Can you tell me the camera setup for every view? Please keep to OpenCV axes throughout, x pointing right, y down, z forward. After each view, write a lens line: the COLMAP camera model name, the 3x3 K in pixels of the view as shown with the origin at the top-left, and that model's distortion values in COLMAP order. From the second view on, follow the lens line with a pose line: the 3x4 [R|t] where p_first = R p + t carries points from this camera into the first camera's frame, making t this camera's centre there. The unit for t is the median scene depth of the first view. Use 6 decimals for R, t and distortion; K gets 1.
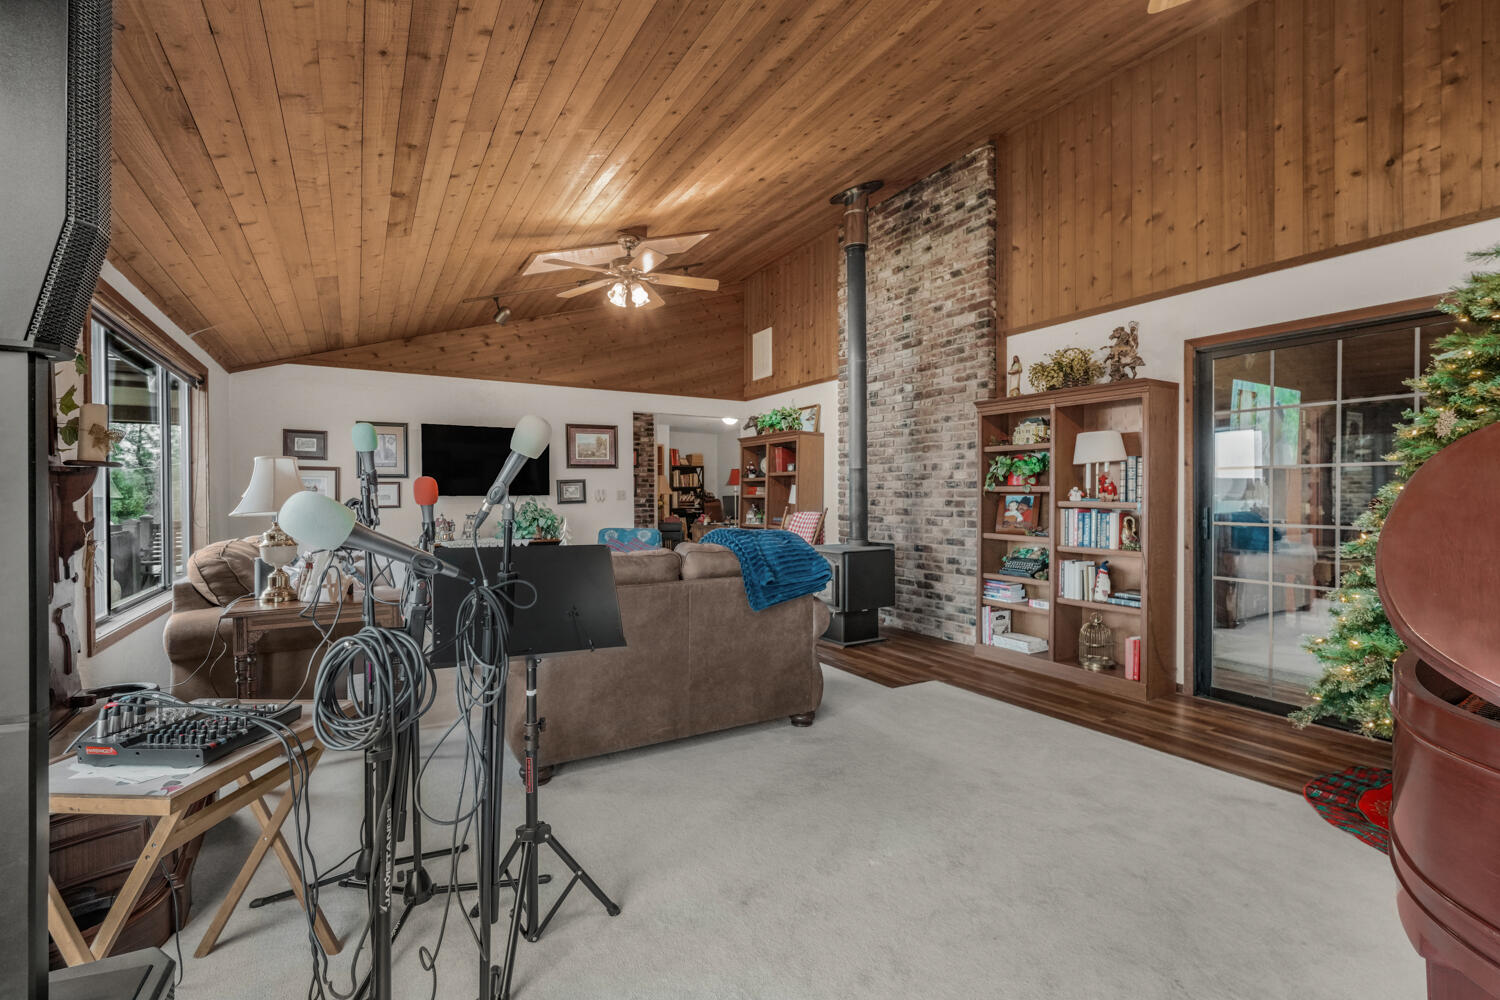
lens RADIAL K [[666.3, 0, 753.4], [0, 666.3, 499.4], [0, 0, 1]] dist [0.005179, -0.000318]
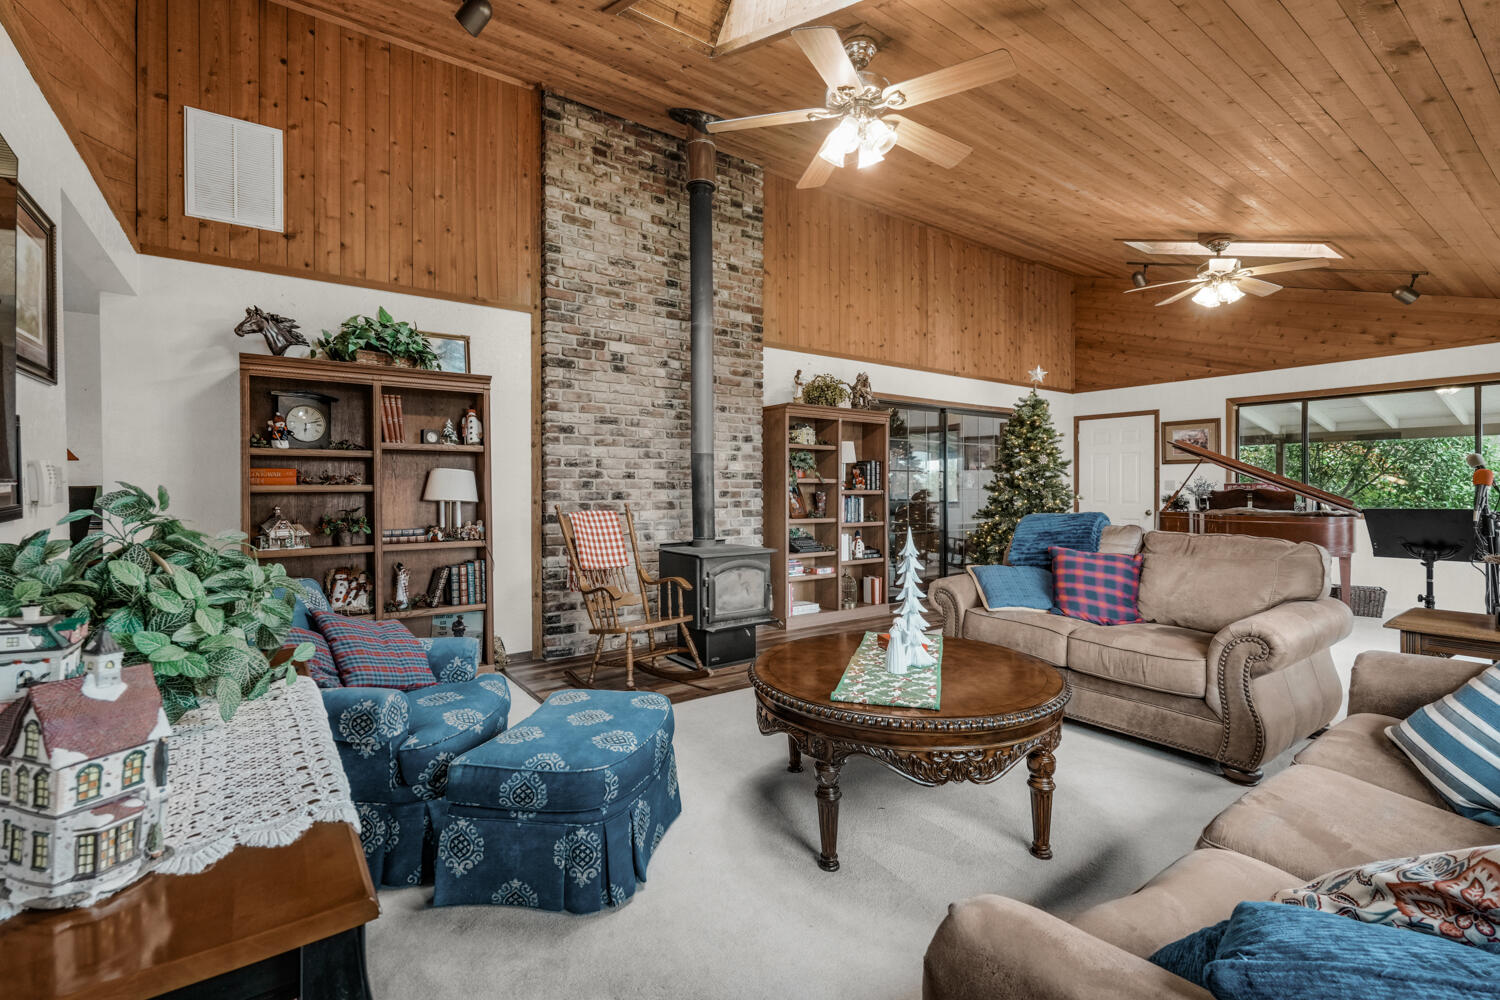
lens RADIAL K [[666.3, 0, 754.1], [0, 666.3, 488.8], [0, 0, 1]] dist [0.005179, -0.000318]
pose [[-0.091294, -0.002309, 0.995821, -0.677325], [0.008497, 0.999959, 0.003097, -0.004894], [-0.995788, 0.008744, -0.091271, 1.013926]]
